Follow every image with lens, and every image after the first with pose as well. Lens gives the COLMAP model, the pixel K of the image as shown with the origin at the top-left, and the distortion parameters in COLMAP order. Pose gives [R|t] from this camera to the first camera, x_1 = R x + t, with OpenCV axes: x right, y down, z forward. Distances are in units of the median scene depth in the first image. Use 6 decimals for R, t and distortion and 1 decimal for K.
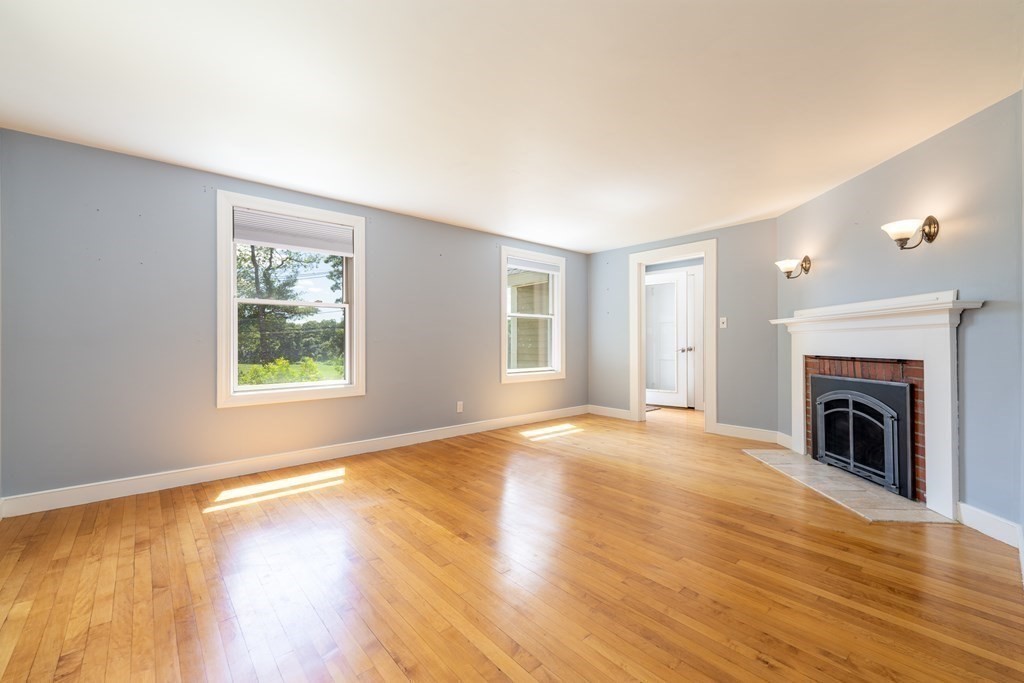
lens RADIAL K [[420.1, 0, 507.6], [0, 420.1, 342.4], [0, 0, 1]] dist [-0.001145, -0.000165]
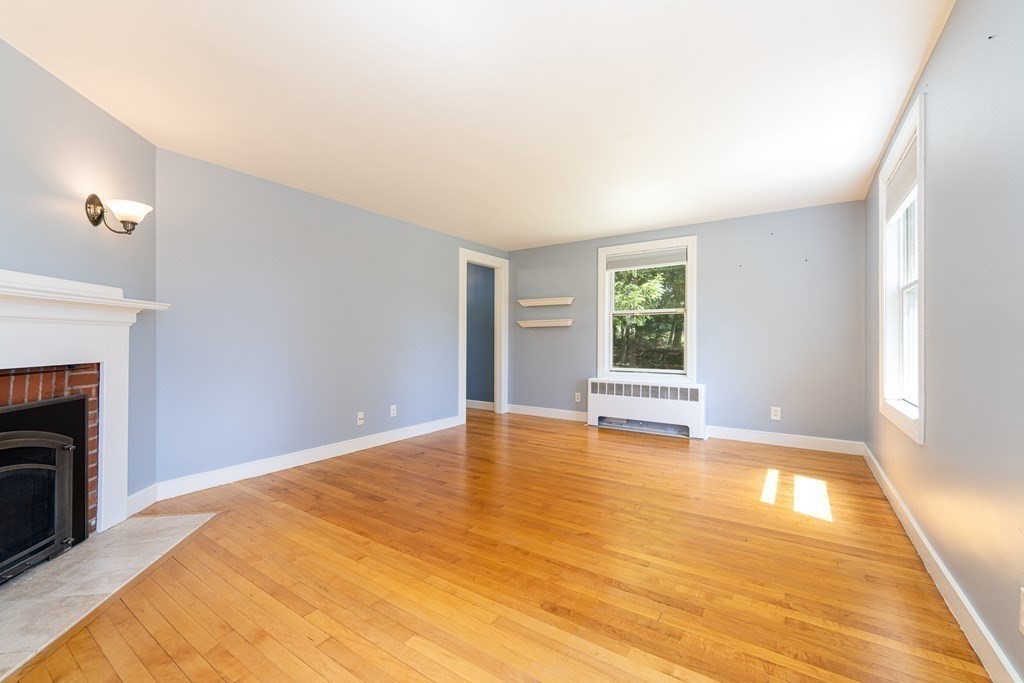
lens RADIAL K [[420.1, 0, 507.6], [0, 420.1, 342.4], [0, 0, 1]] dist [-0.001145, -0.000165]
pose [[-0.968523, 0.003059, -0.248906, 0.390724], [0.002263, 0.999991, 0.003485, 0.000639], [0.248914, 0.002812, -0.968521, 1.990435]]
